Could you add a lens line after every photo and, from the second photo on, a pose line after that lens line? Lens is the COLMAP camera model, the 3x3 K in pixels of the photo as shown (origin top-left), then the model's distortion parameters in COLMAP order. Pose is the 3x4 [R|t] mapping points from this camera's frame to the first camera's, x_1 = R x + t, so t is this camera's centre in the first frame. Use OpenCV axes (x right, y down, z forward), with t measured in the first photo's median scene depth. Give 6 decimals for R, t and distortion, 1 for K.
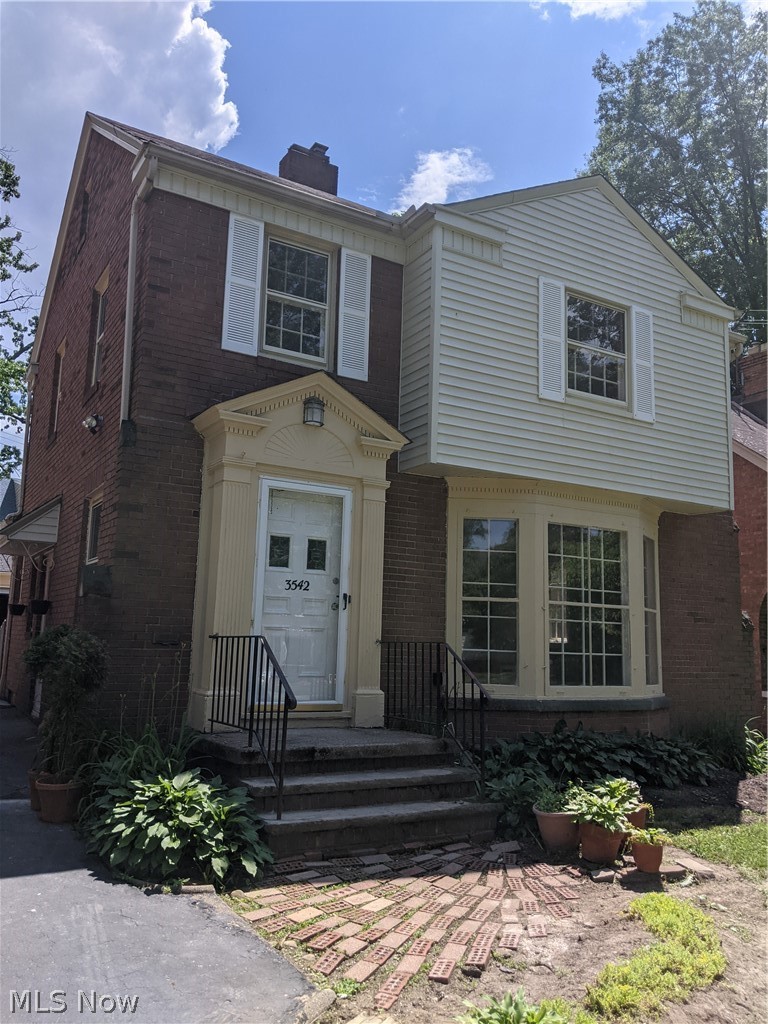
lens RADIAL K [[802.6, 0, 384.0], [0, 802.6, 512.0], [0, 0, 1]] dist [0.070737, -0.000019]
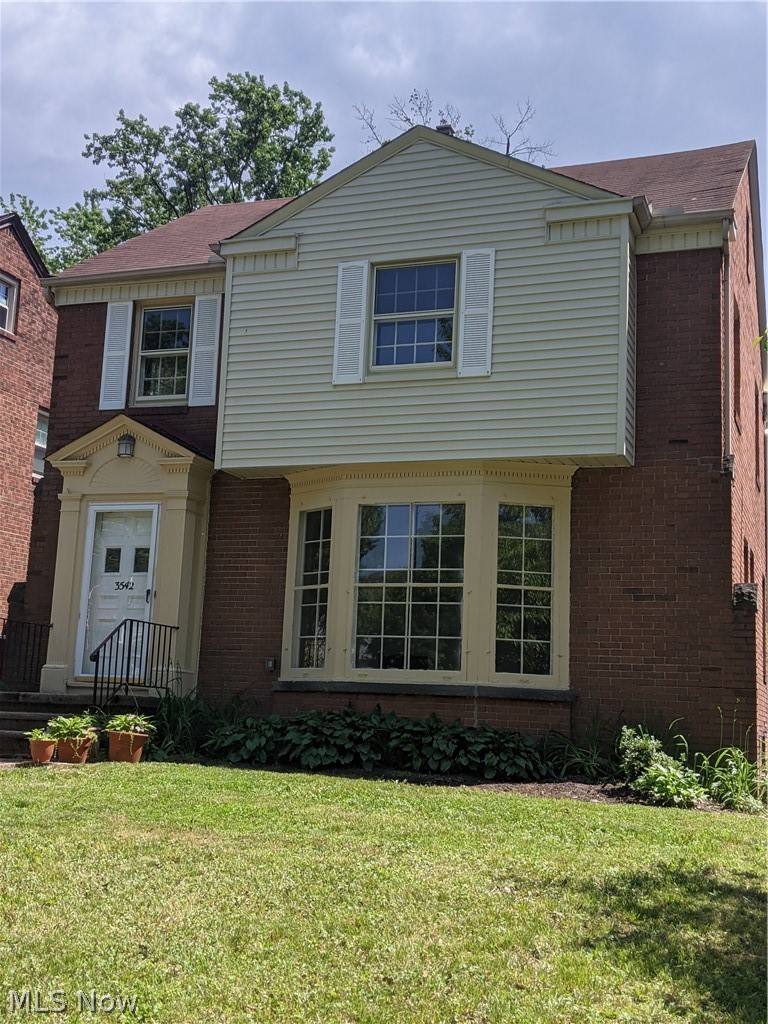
lens RADIAL K [[822.9, 0, 384.0], [0, 822.9, 512.0], [0, 0, 1]] dist [0.149914, -0.000083]
pose [[0.721949, -0.124456, -0.680662, 0.910653], [0.114324, 0.991627, -0.060056, 0.085220], [0.682437, -0.034458, 0.730132, 0.275133]]
